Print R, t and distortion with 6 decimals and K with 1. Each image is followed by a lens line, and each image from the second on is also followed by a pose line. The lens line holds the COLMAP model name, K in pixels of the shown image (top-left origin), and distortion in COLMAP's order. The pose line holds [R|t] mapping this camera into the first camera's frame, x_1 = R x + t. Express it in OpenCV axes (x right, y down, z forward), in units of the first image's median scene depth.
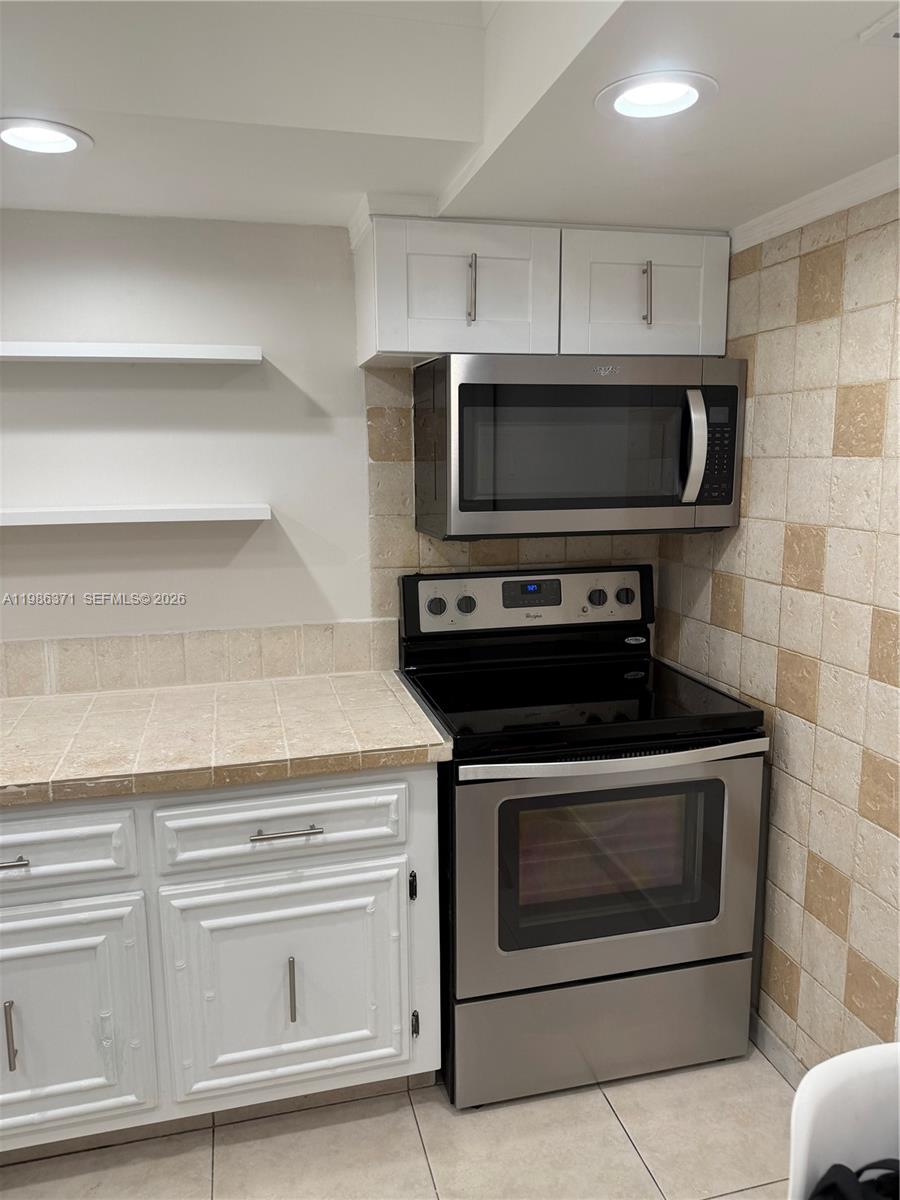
lens RADIAL K [[843.3, 0, 436.8], [0, 843.3, 609.8], [0, 0, 1]] dist [0.140243, -0.296894]
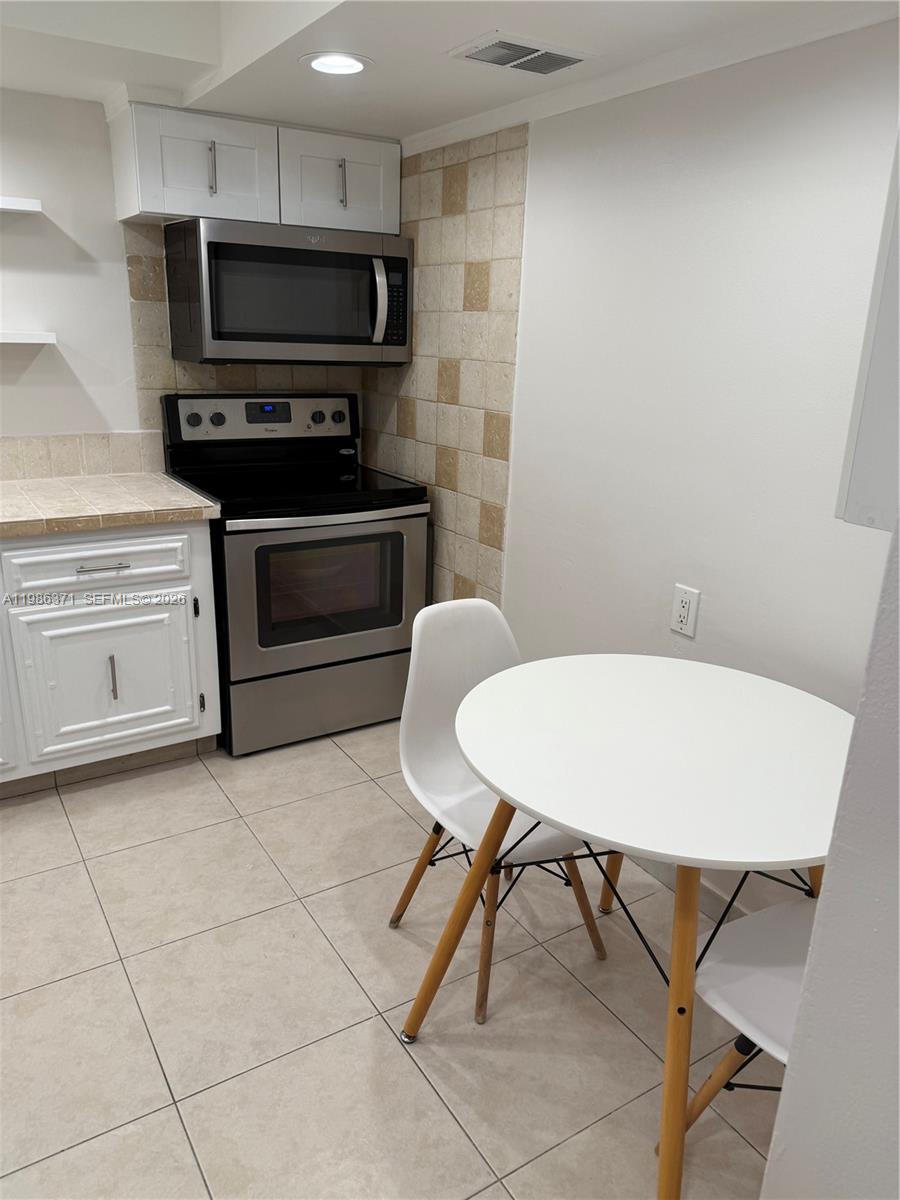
lens RADIAL K [[843.3, 0, 436.8], [0, 843.3, 609.8], [0, 0, 1]] dist [0.140243, -0.296894]
pose [[0.950294, -0.060144, 0.305489, -0.075837], [0.014954, 0.988849, 0.148166, 0.111738], [-0.310994, -0.136233, 0.940597, -0.454300]]
